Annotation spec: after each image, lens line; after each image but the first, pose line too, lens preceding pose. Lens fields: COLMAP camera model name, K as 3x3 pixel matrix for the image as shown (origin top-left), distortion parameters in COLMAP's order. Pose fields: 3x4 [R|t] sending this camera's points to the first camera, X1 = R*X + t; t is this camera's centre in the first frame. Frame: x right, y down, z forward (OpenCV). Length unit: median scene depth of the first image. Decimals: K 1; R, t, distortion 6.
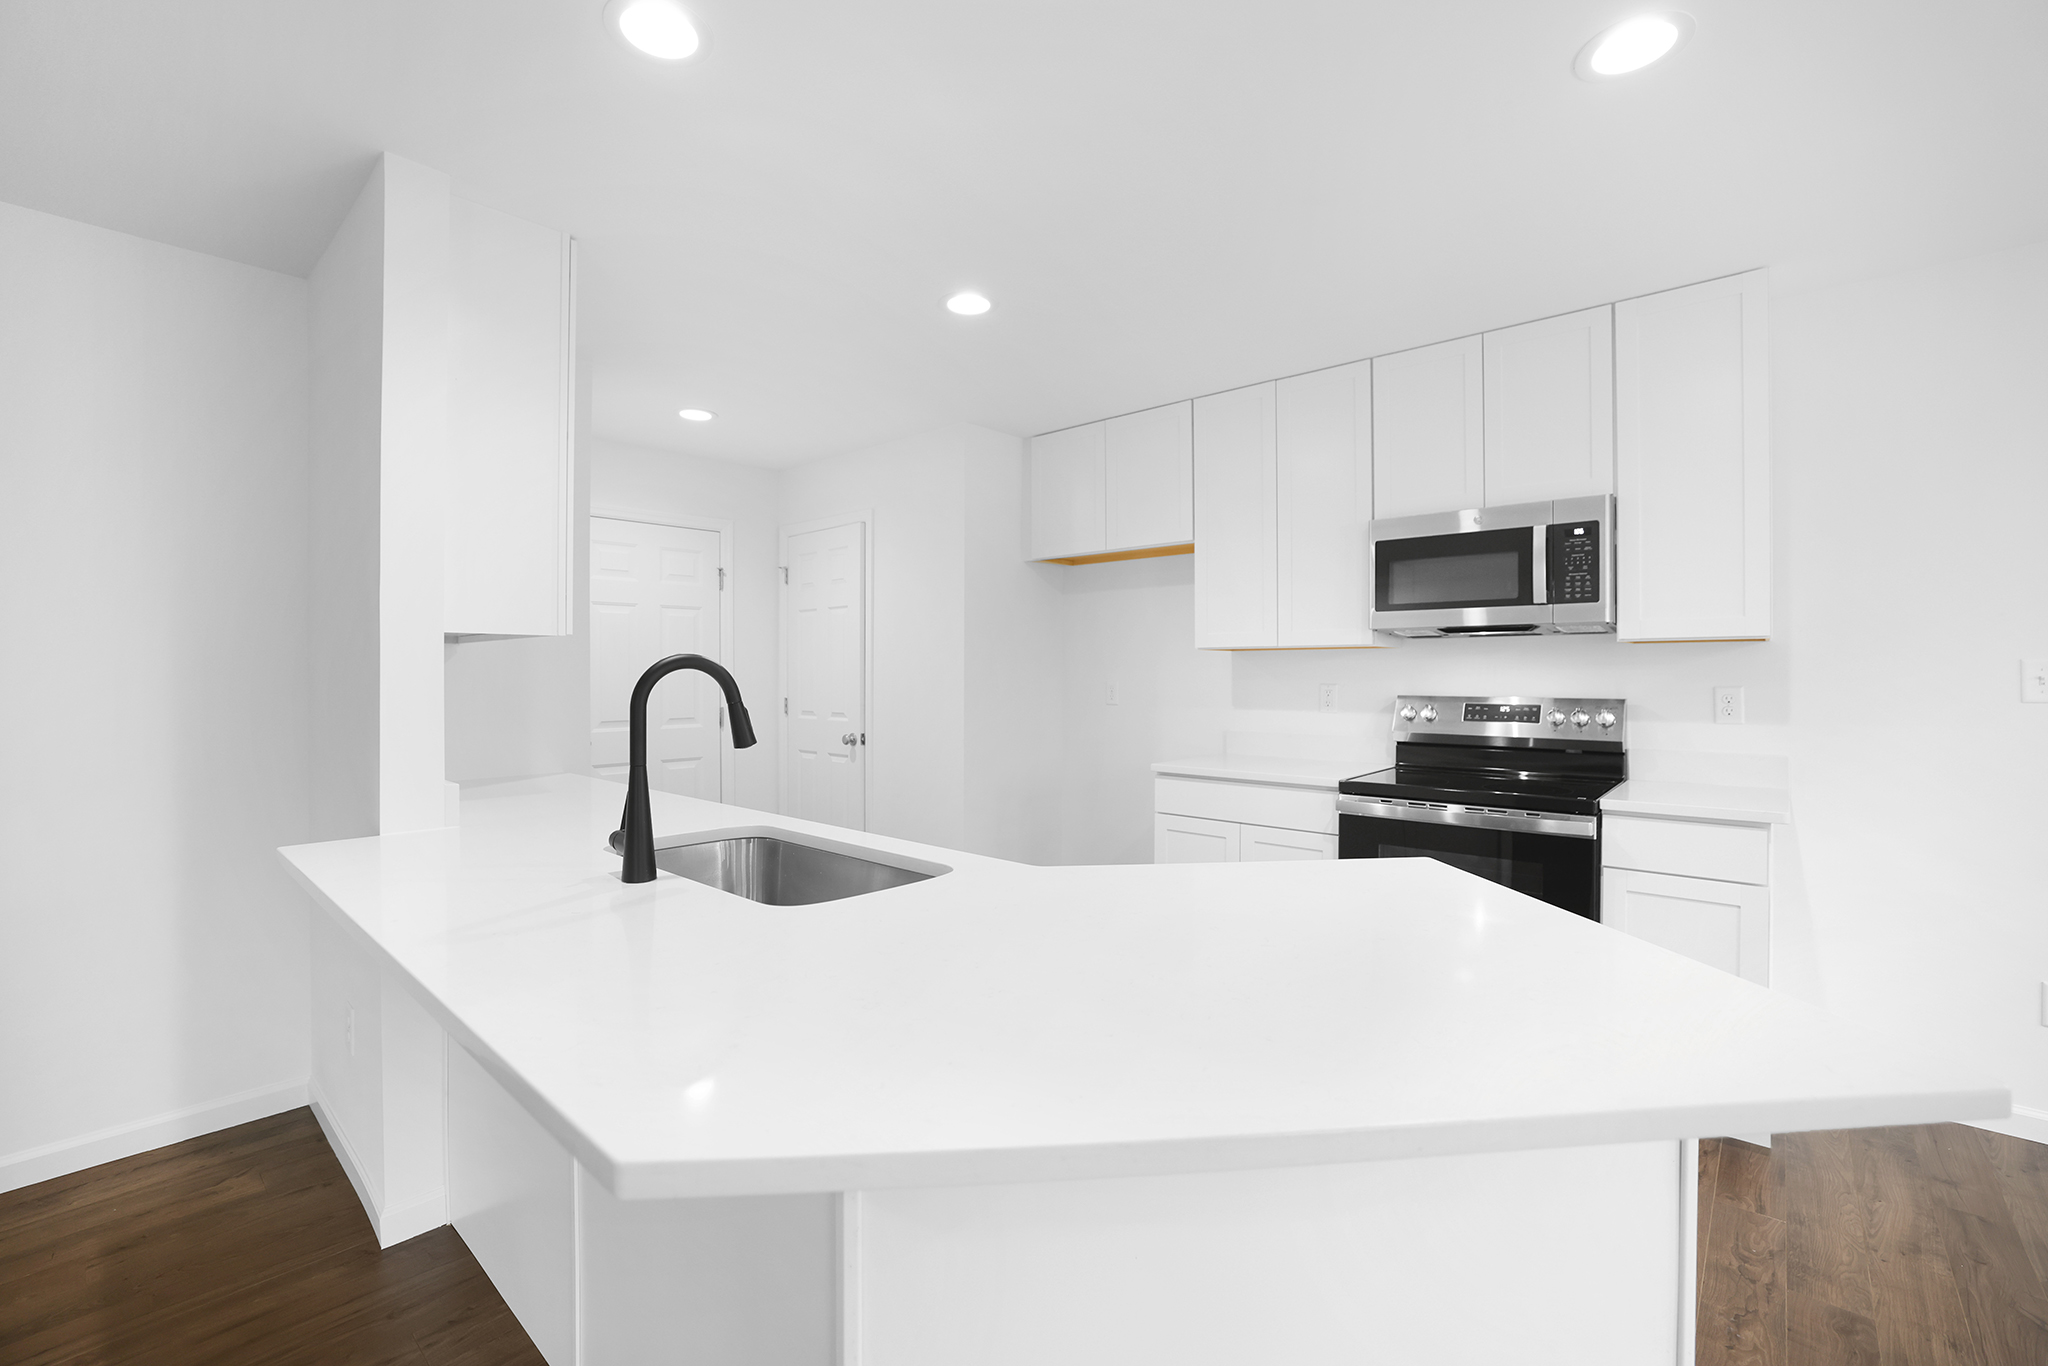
lens RADIAL K [[878.0, 0, 997.7], [0, 878.0, 677.0], [0, 0, 1]] dist [-0.038476, 0.010908]
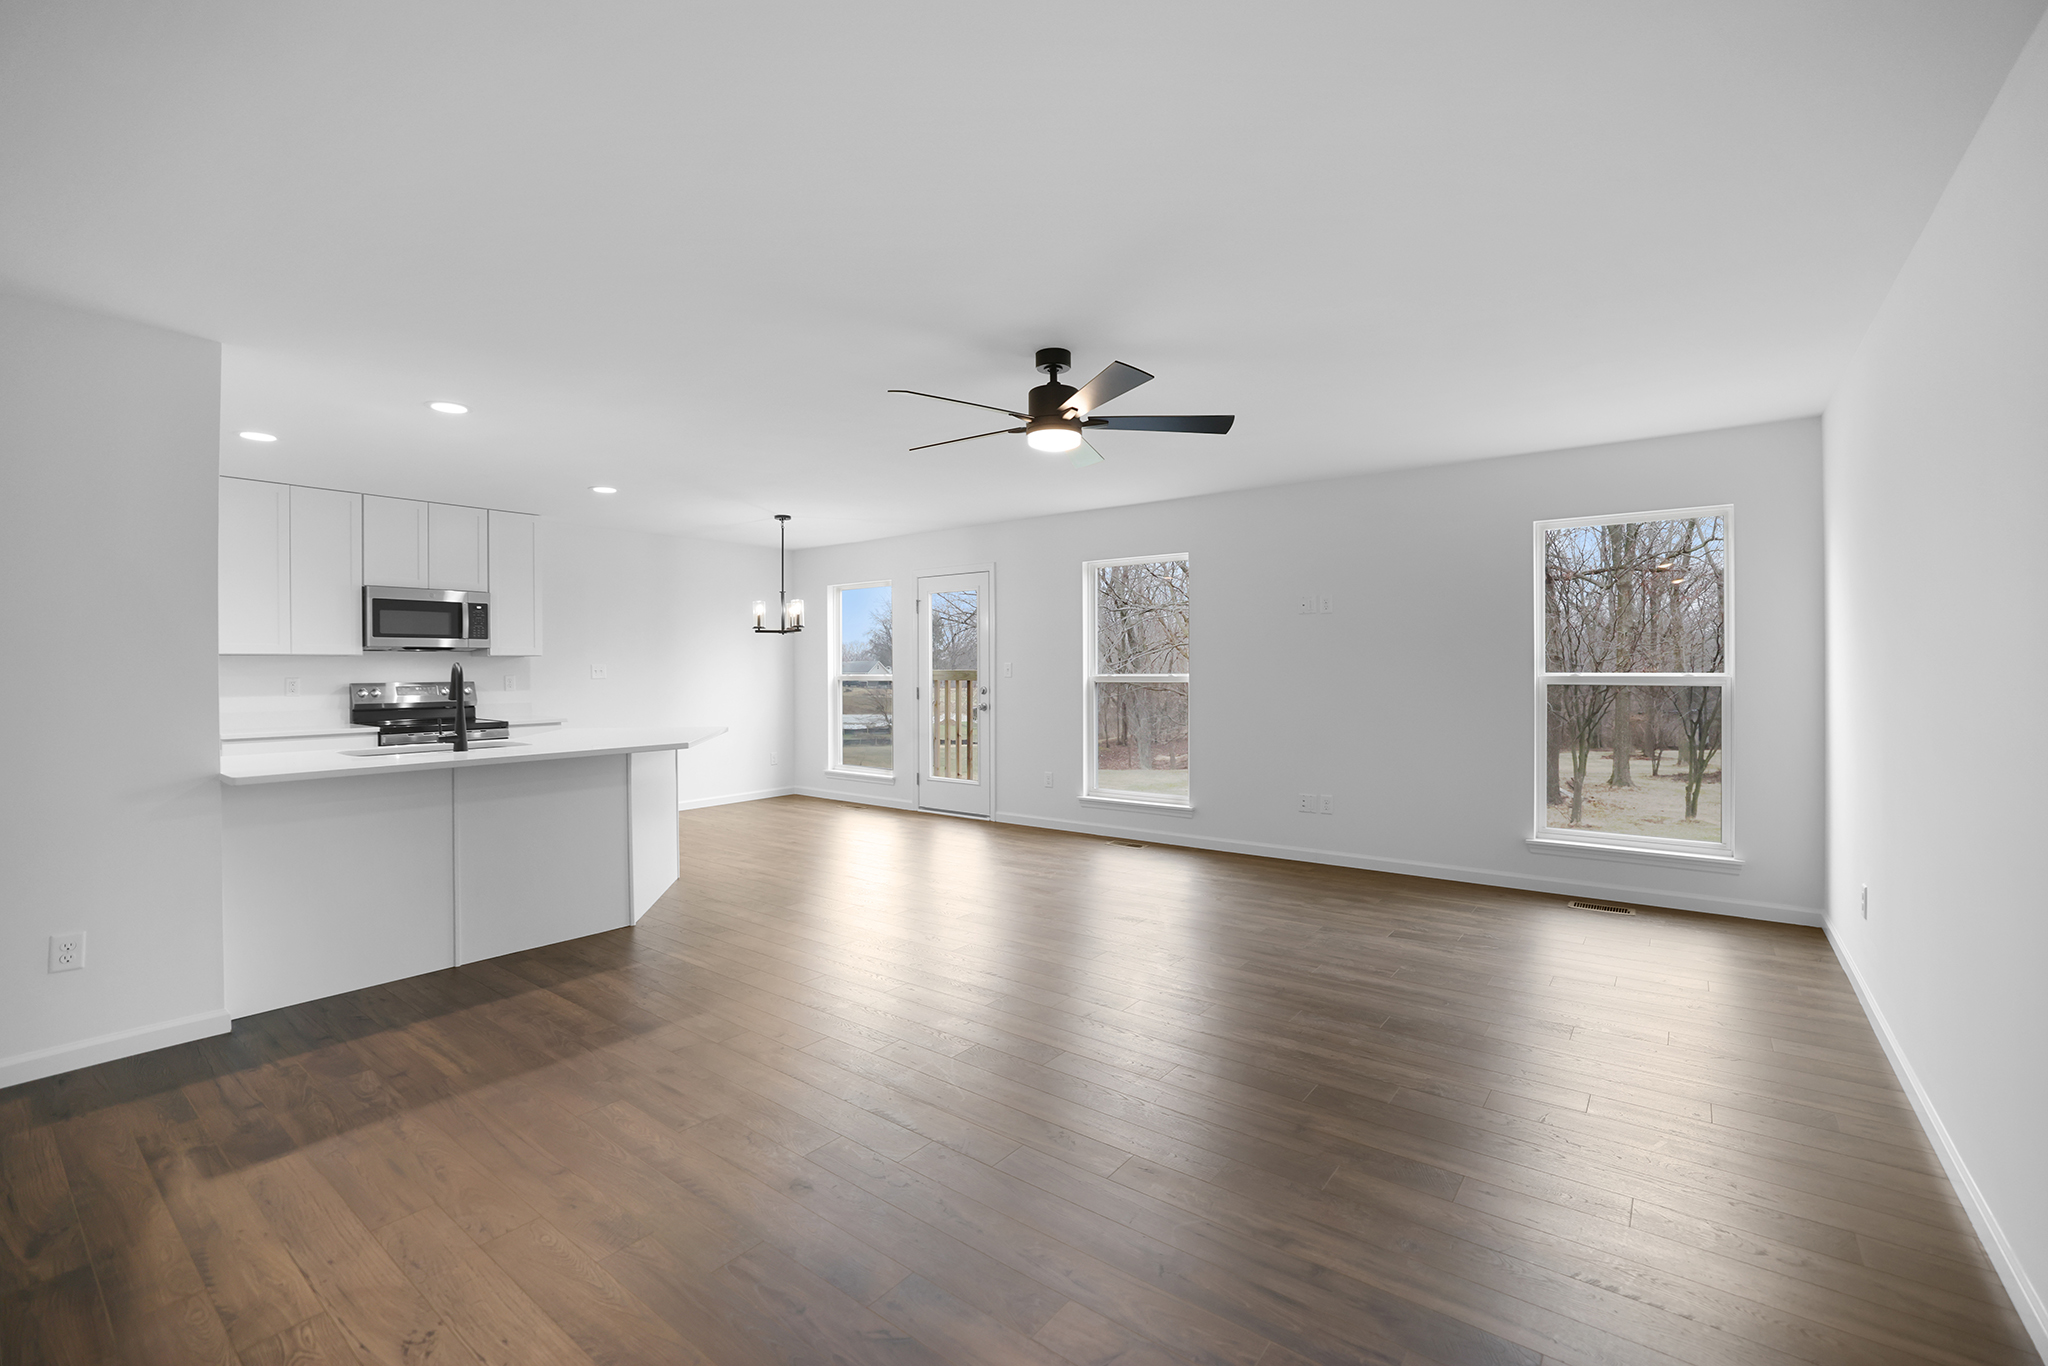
lens RADIAL K [[878.0, 0, 1047.1], [0, 878.0, 647.5], [0, 0, 1]] dist [-0.038476, 0.010908]
pose [[-0.101966, 0.020189, 0.994583, -1.586803], [0.009958, 0.999765, -0.019274, -0.002708], [-0.994738, 0.007939, -0.102143, -0.235227]]
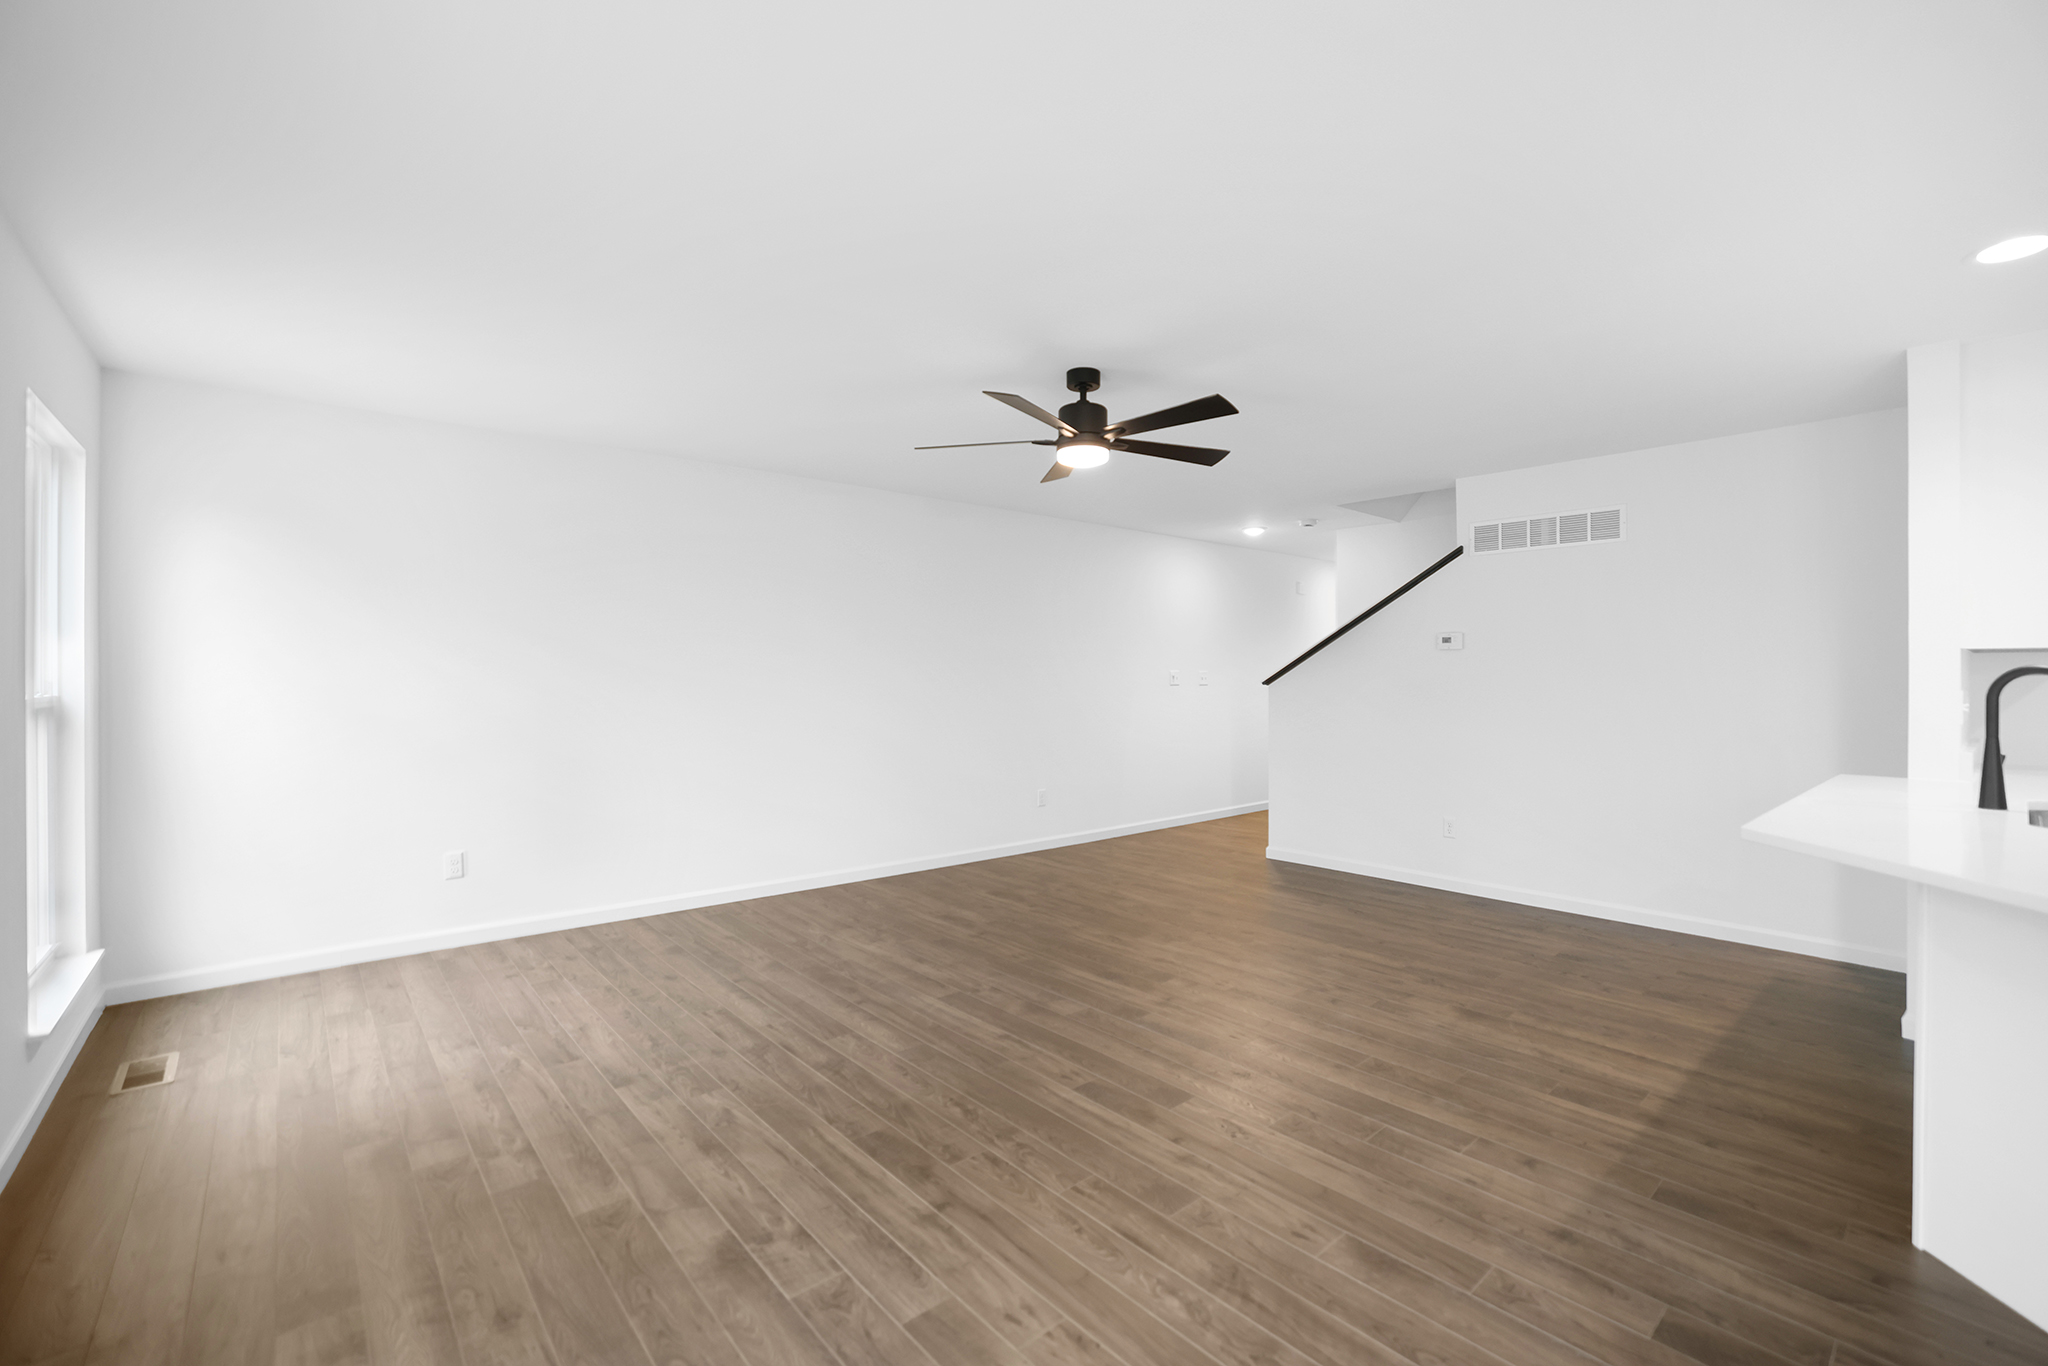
lens RADIAL K [[878.0, 0, 1062.1], [0, 878.0, 675.2], [0, 0, 1]] dist [-0.038476, 0.010908]
pose [[-0.093808, 0.000734, -0.995590, 0.649688], [-0.004818, 0.999988, 0.001191, -0.000153], [0.995579, 0.004908, -0.093803, -0.273164]]
